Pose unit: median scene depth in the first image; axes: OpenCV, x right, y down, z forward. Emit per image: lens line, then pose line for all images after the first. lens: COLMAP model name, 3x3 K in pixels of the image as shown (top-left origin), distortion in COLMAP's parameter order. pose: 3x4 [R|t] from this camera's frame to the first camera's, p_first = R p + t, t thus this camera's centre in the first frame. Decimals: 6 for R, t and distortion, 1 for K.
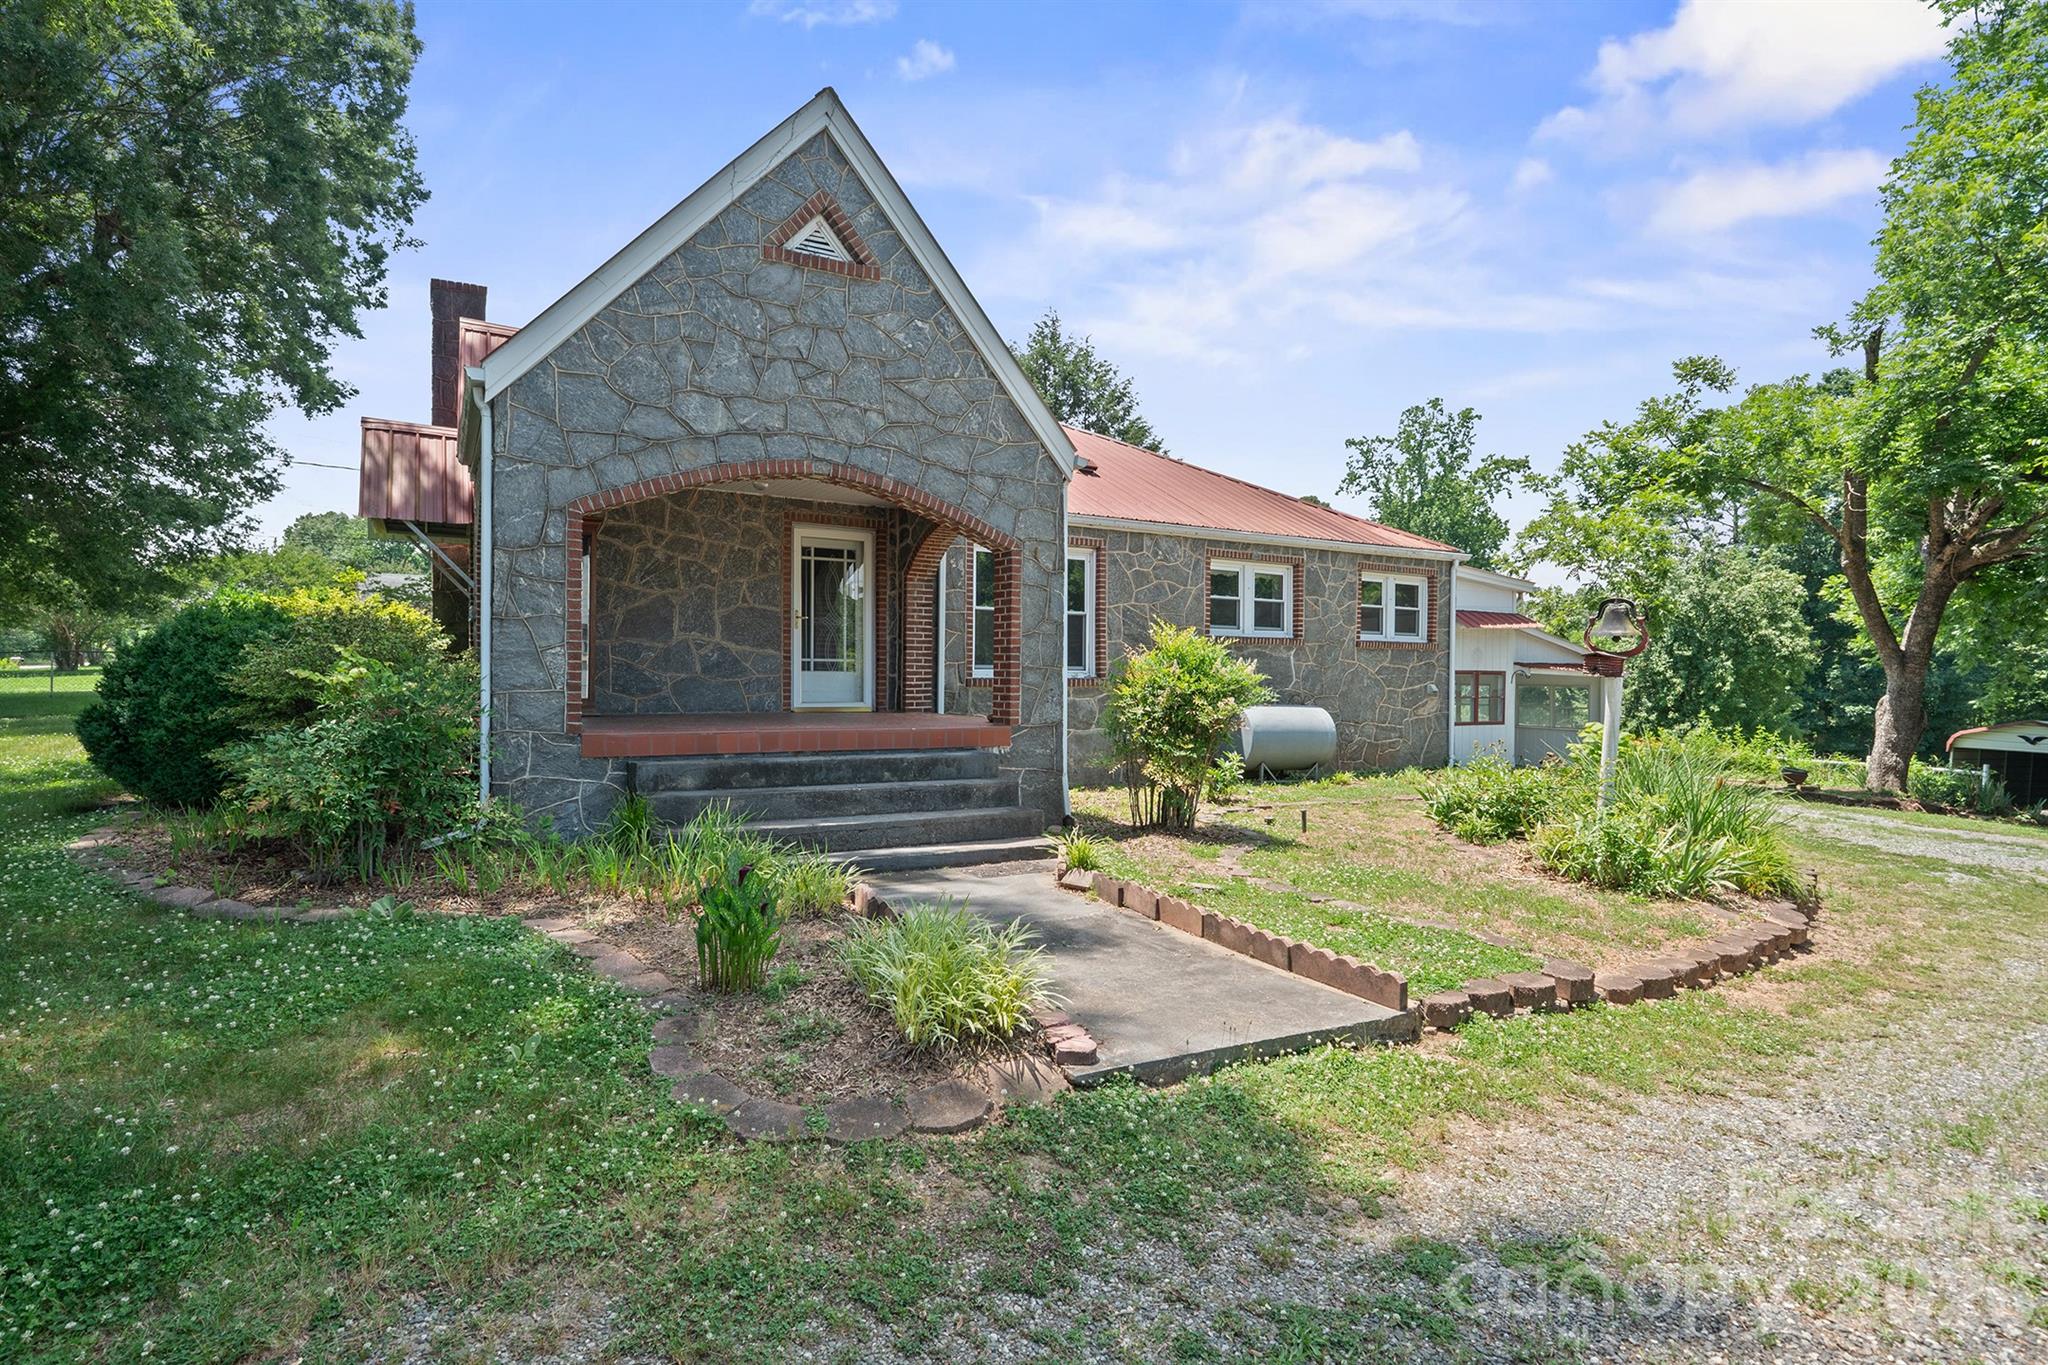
lens RADIAL K [[1012.5, 0, 1016.6], [0, 1012.5, 683.8], [0, 0, 1]] dist [-0.002096, -0.000933]
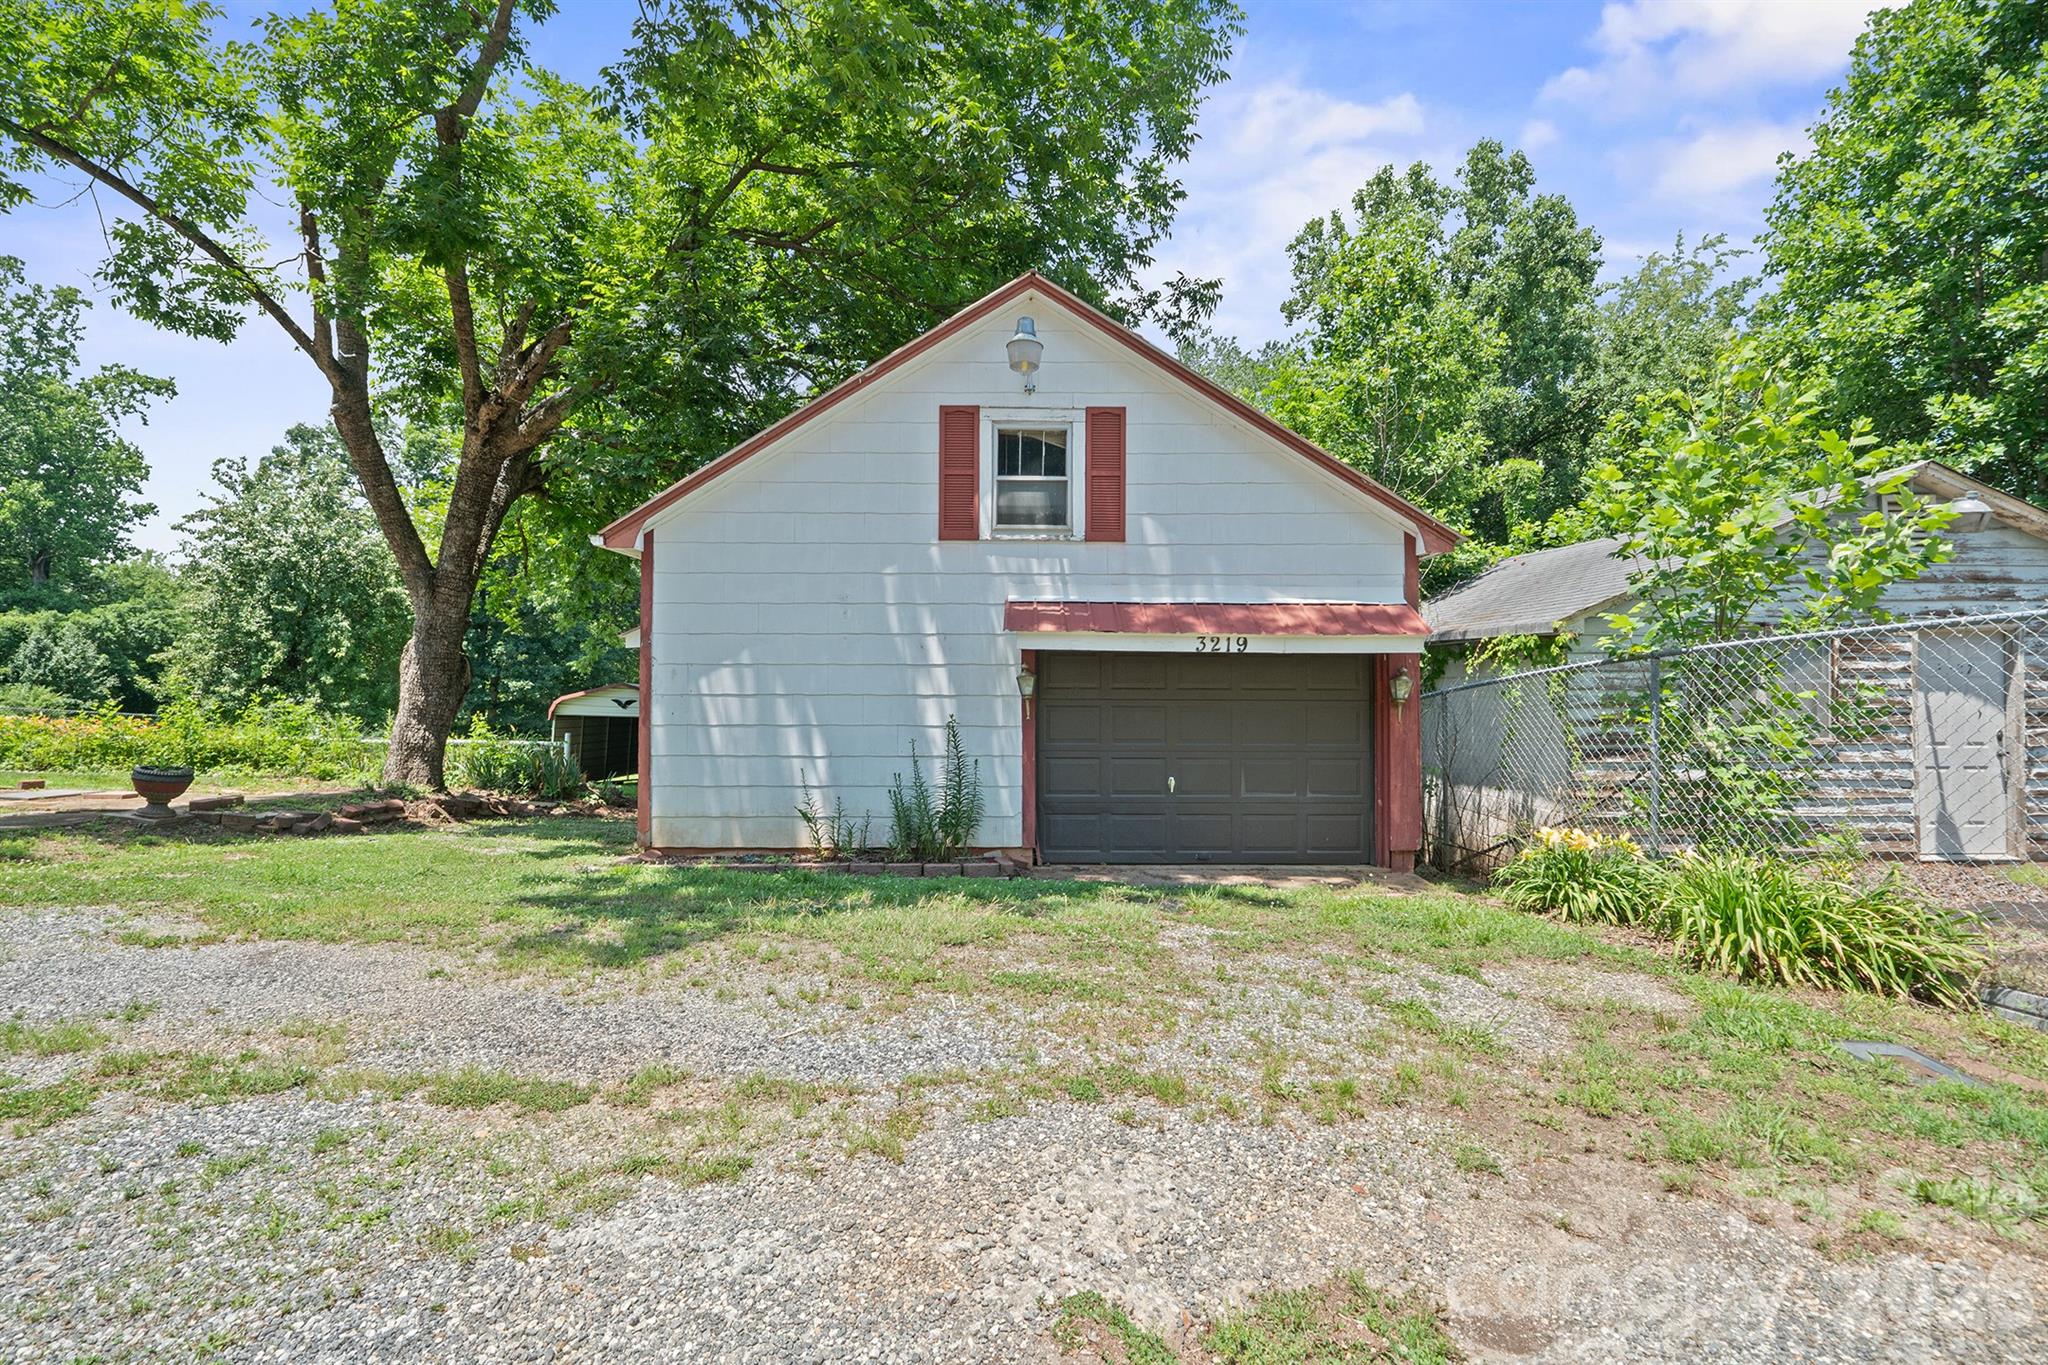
lens RADIAL K [[866.8, 0, 1020.3], [0, 866.8, 675.7], [0, 0, 1]] dist [-0.002630, -0.001857]
pose [[0.386887, 0.000694, 0.922127, 0.271587], [-0.002423, 0.999997, 0.000264, 0.019329], [-0.922124, -0.002336, 0.386888, 0.231900]]
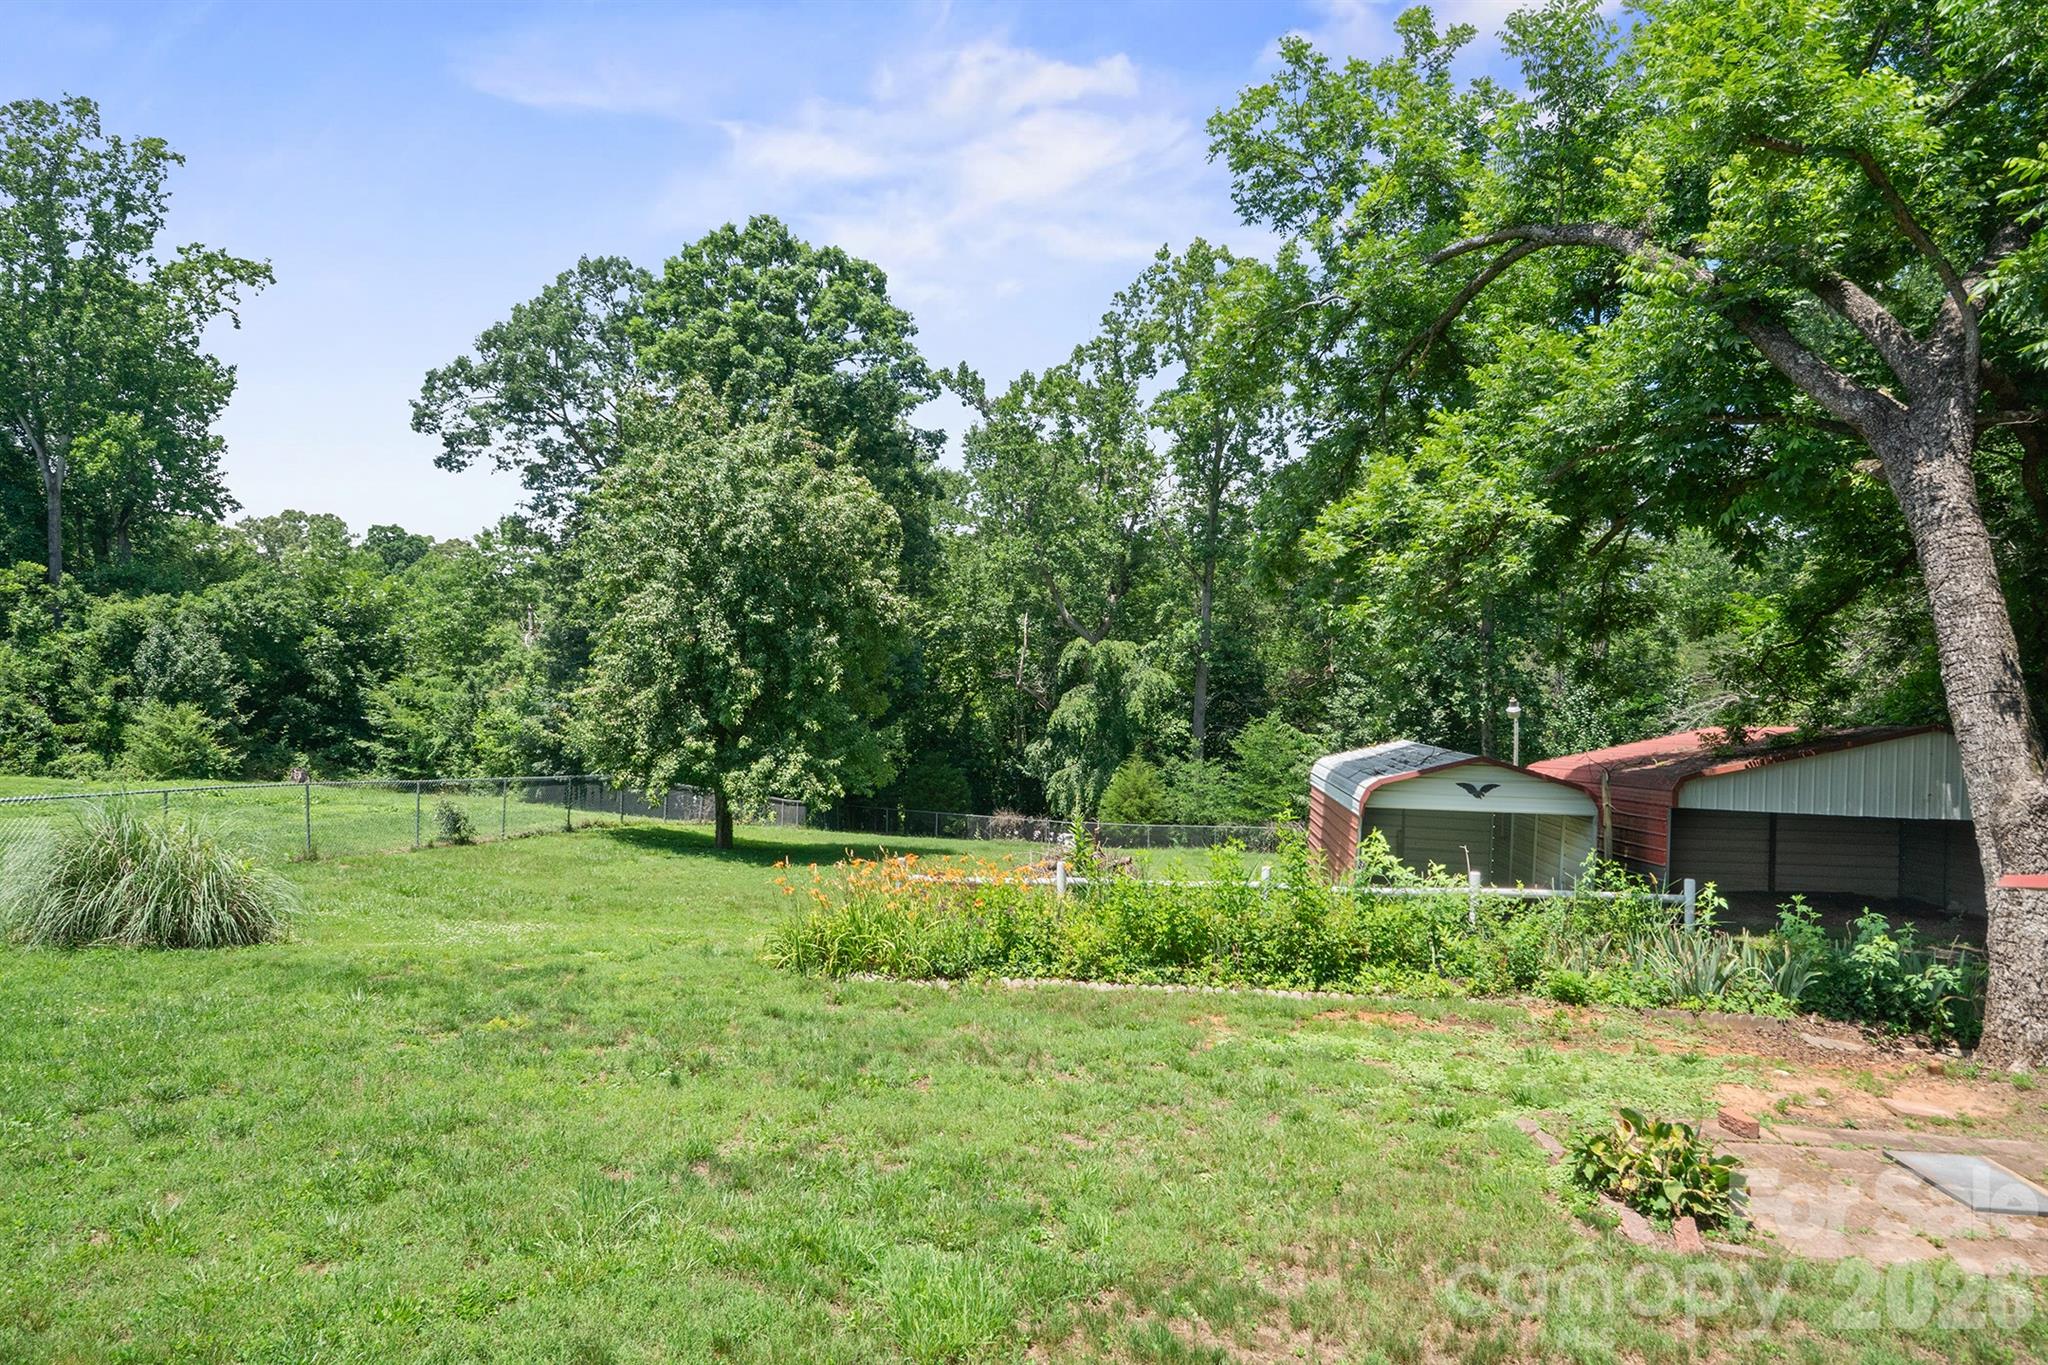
lens RADIAL K [[1222.8, 0, 1016.1], [0, 1222.8, 680.1], [0, 0, 1]] dist [-0.007812, -0.001170]
pose [[0.473032, -0.031511, 0.880481, 0.182987], [0.002460, 0.999404, 0.034445, -0.020410], [-0.881042, -0.014128, 0.472828, 0.601229]]
